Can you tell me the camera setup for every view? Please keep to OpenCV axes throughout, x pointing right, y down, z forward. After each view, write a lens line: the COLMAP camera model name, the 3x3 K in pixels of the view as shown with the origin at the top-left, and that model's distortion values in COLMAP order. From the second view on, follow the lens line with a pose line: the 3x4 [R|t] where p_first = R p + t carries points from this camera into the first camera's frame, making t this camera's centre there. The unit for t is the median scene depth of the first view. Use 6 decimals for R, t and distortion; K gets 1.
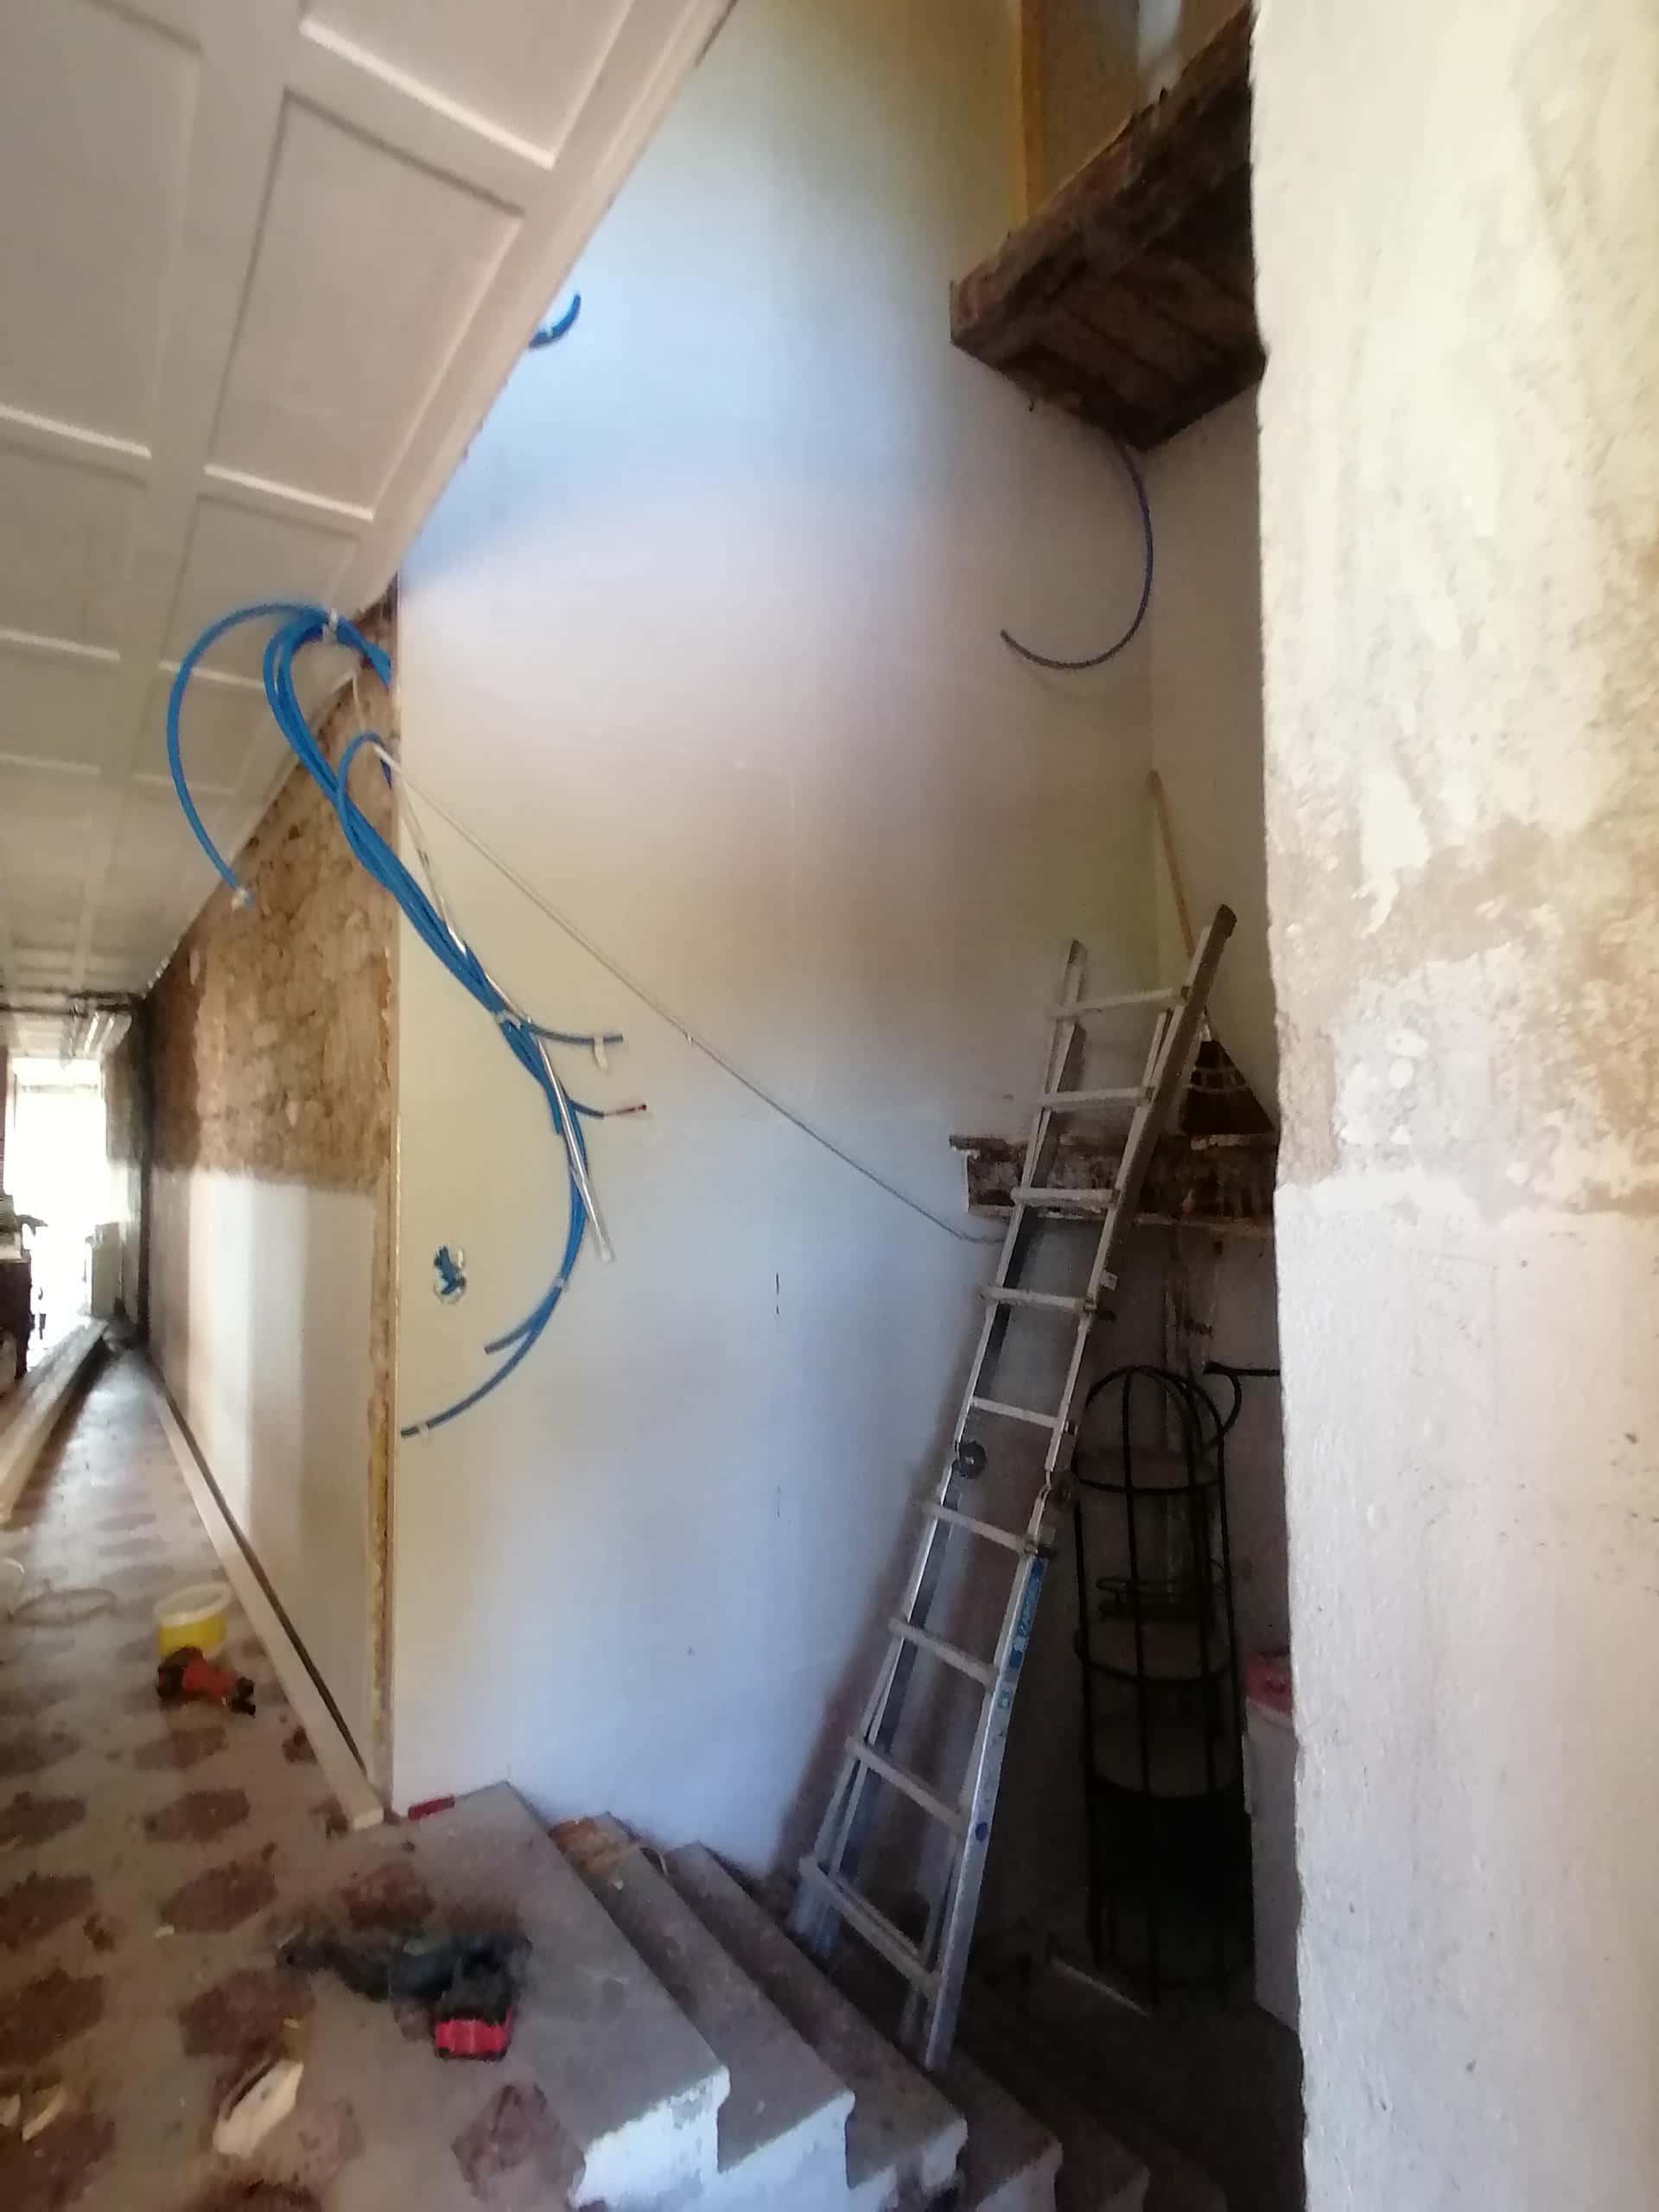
lens RADIAL K [[1086.3, 0, 821.5], [0, 1086.3, 1096.4], [0, 0, 1]] dist [0.013446, -0.006763]
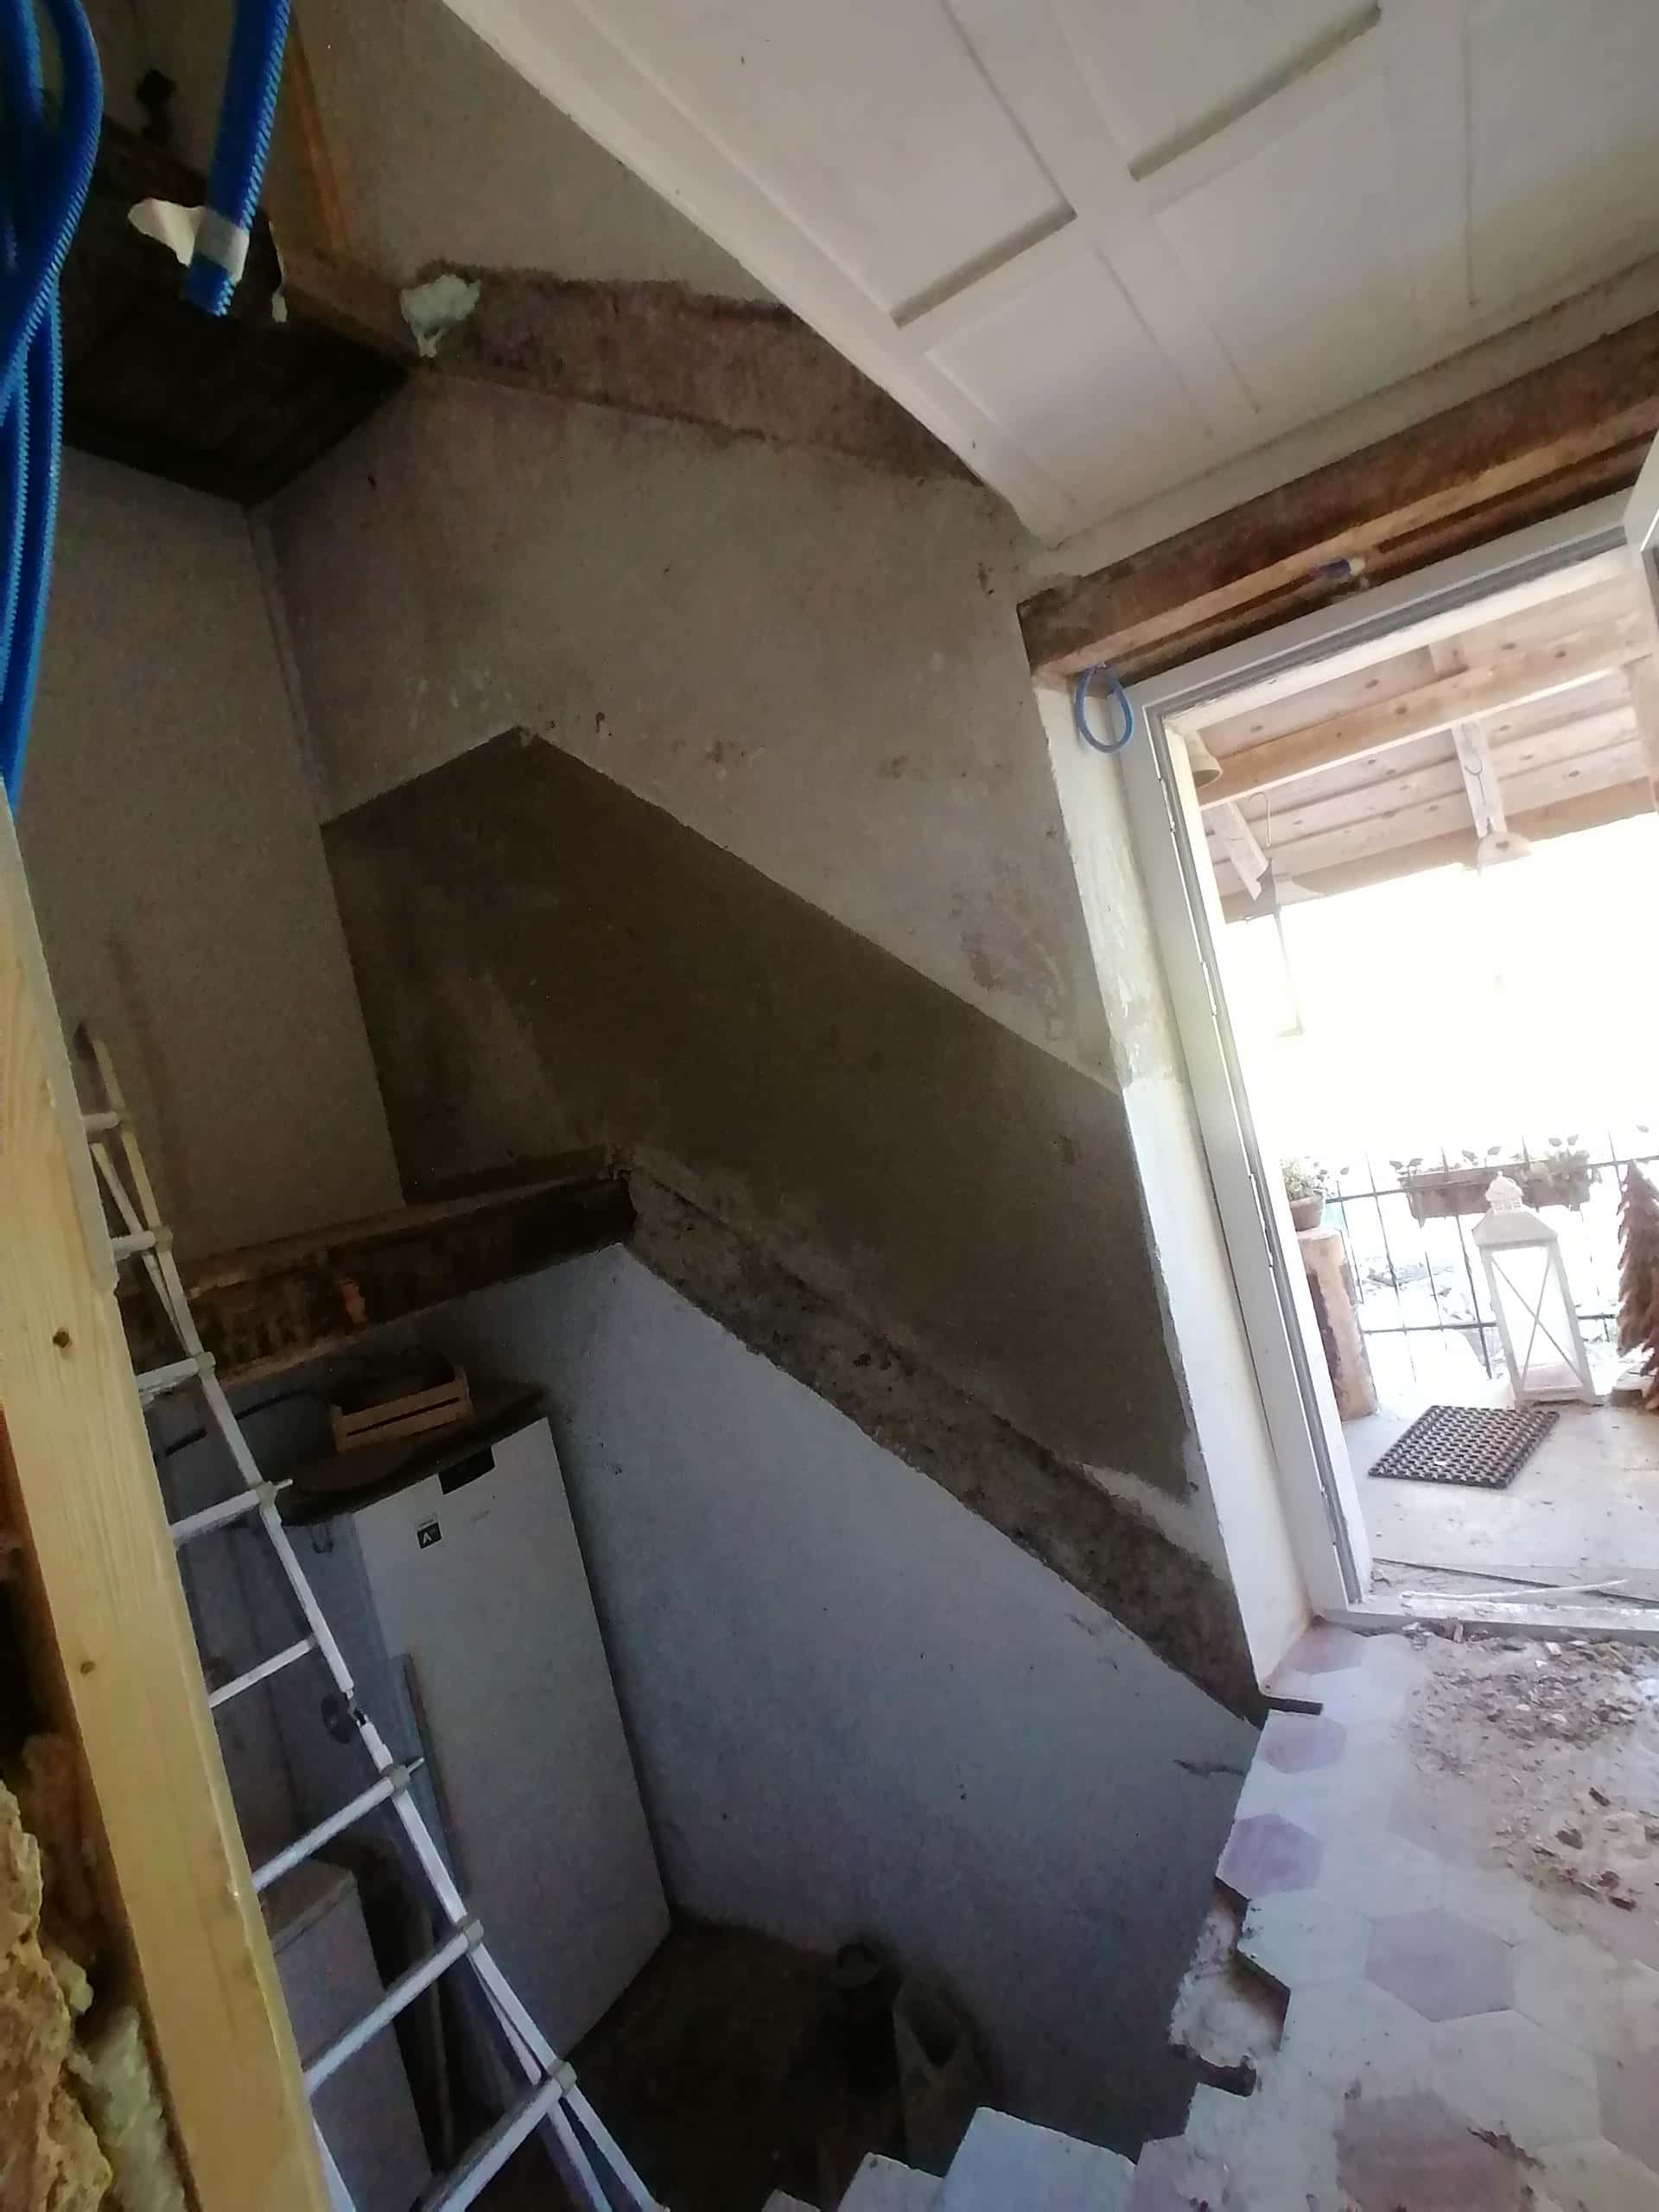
lens RADIAL K [[1086.3, 0, 837.5], [0, 1086.3, 1096.2], [0, 0, 1]] dist [0.013446, -0.006763]
pose [[-0.372036, 0.089634, 0.923880, -2.365810], [0.184689, 0.982574, -0.020956, 0.013531], [-0.909659, 0.162835, -0.382108, 3.108527]]
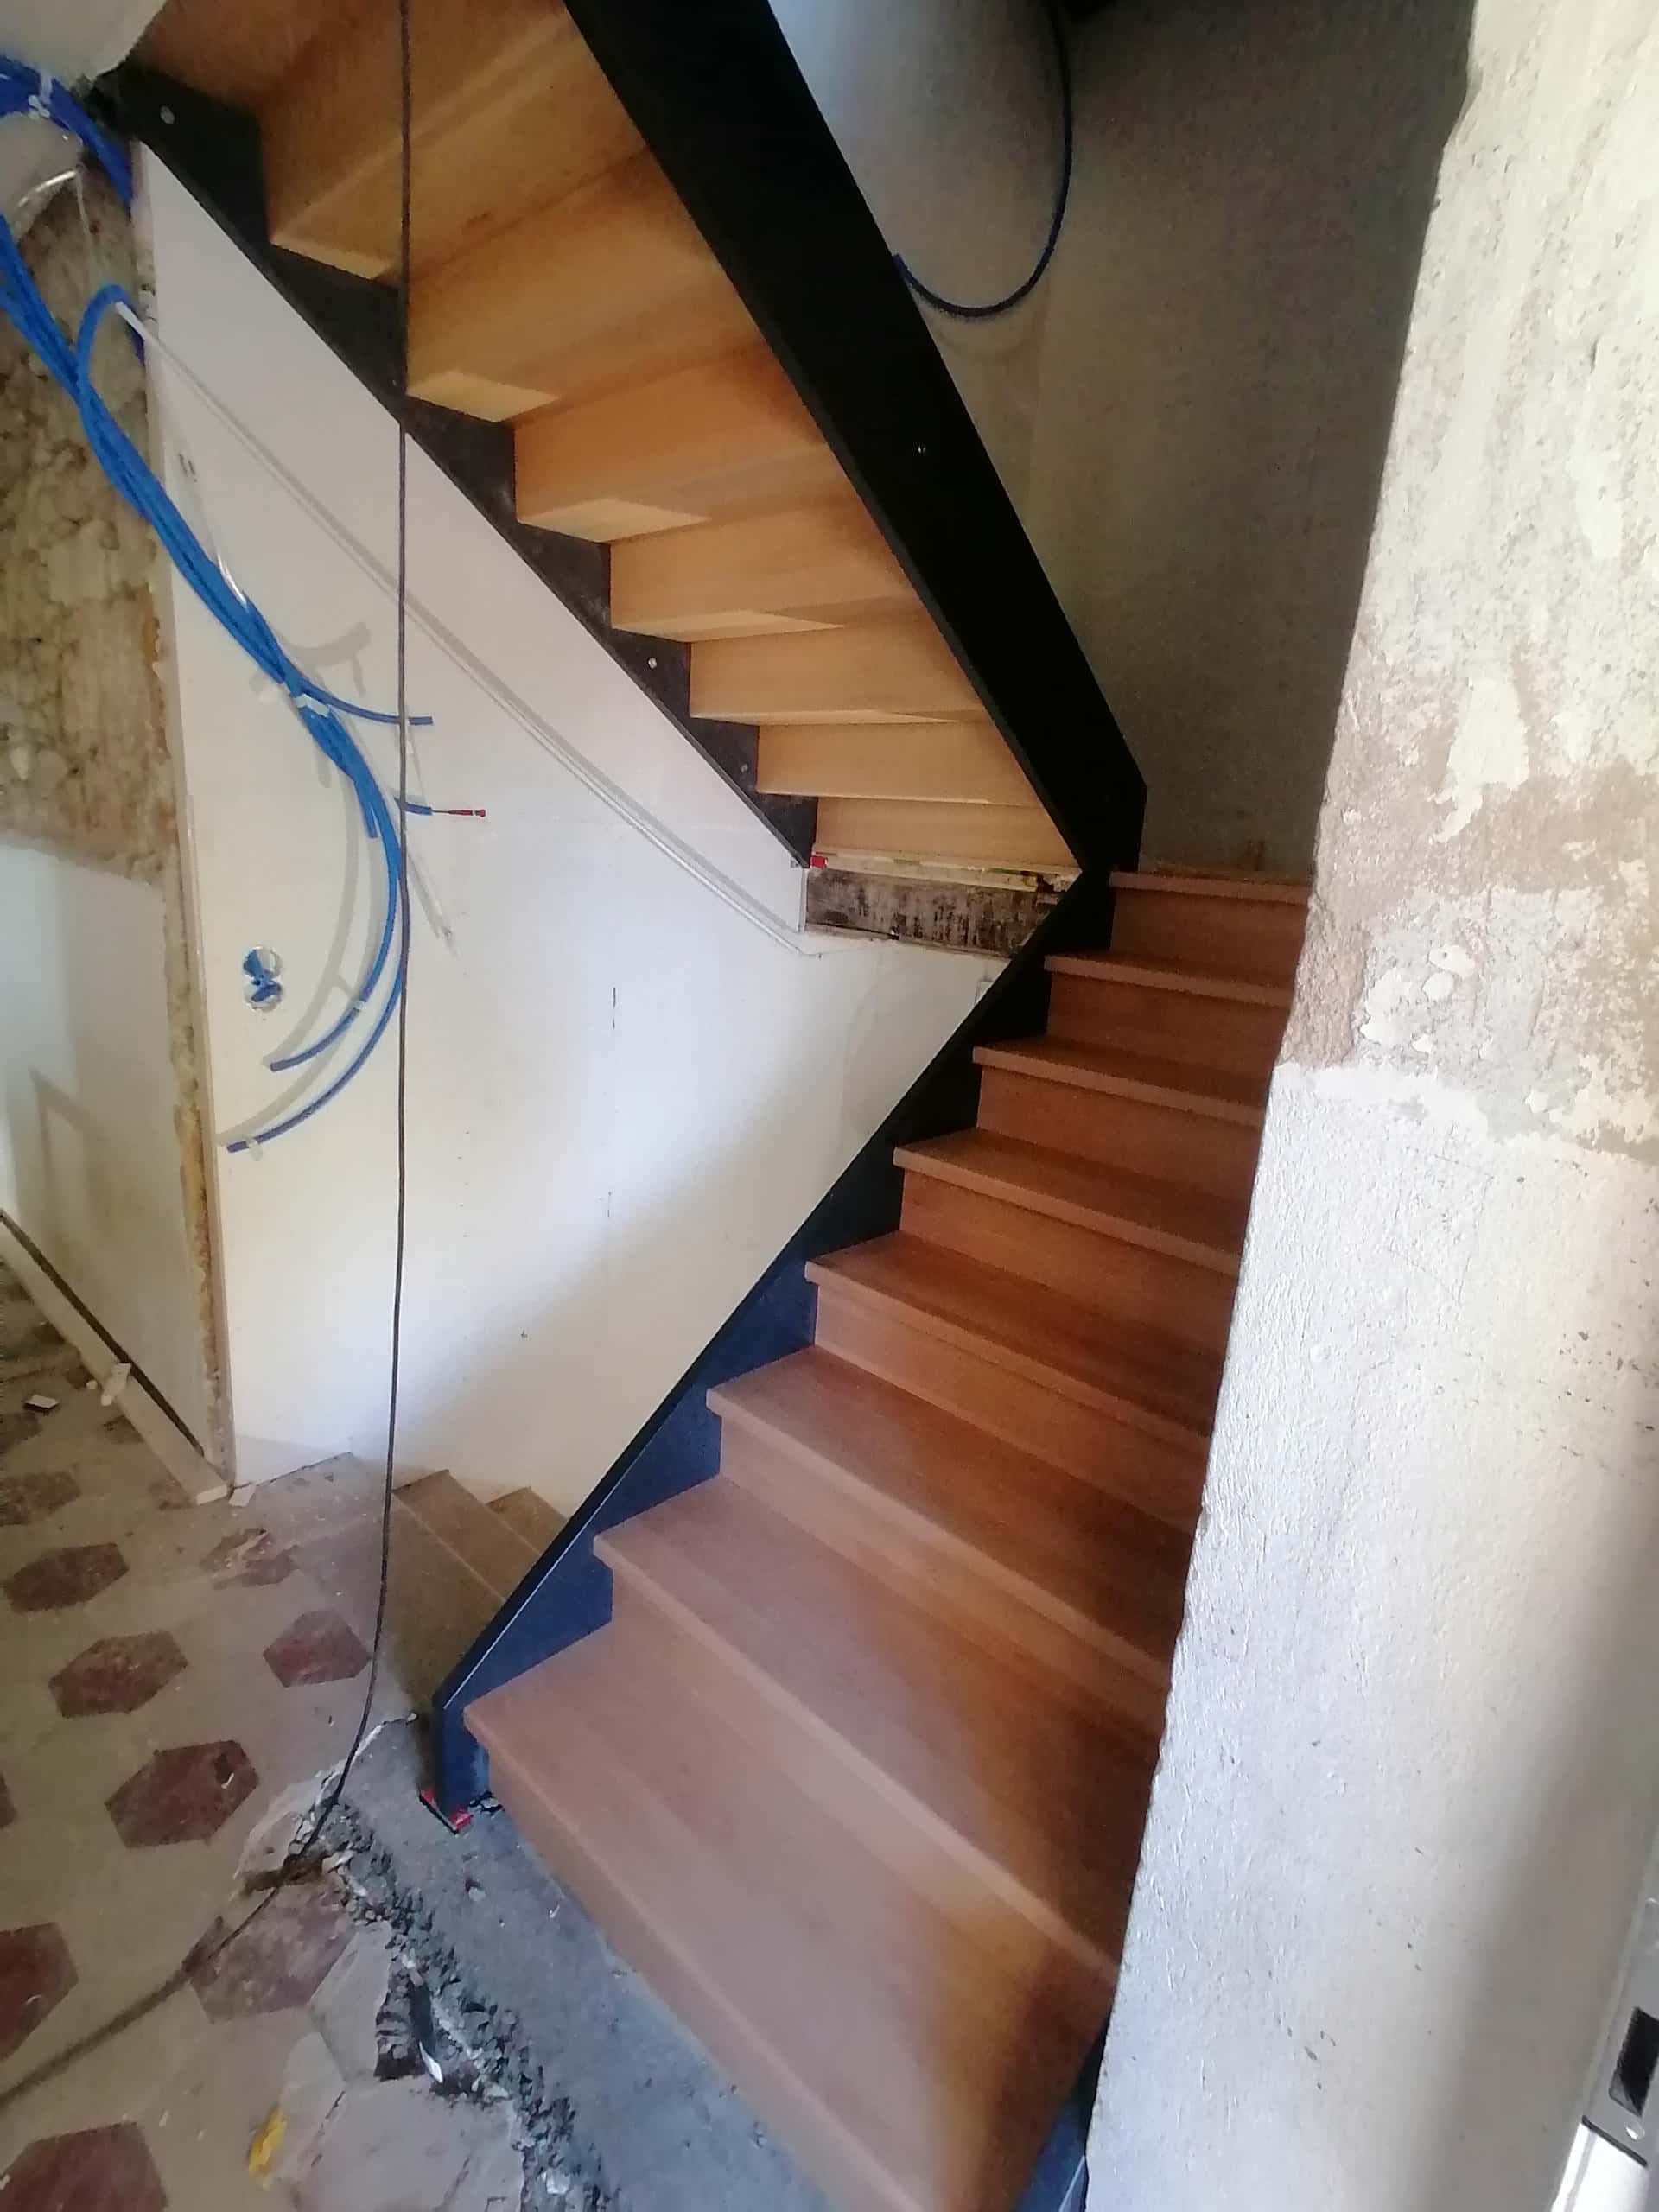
lens RADIAL K [[1086.3, 0, 819.5], [0, 1086.3, 1091.4], [0, 0, 1]] dist [0.013446, -0.006763]
pose [[0.978762, 0.027628, 0.203128, -0.233984], [-0.084683, 0.956872, 0.277894, -0.147182], [-0.186690, -0.289194, 0.938890, 0.085658]]
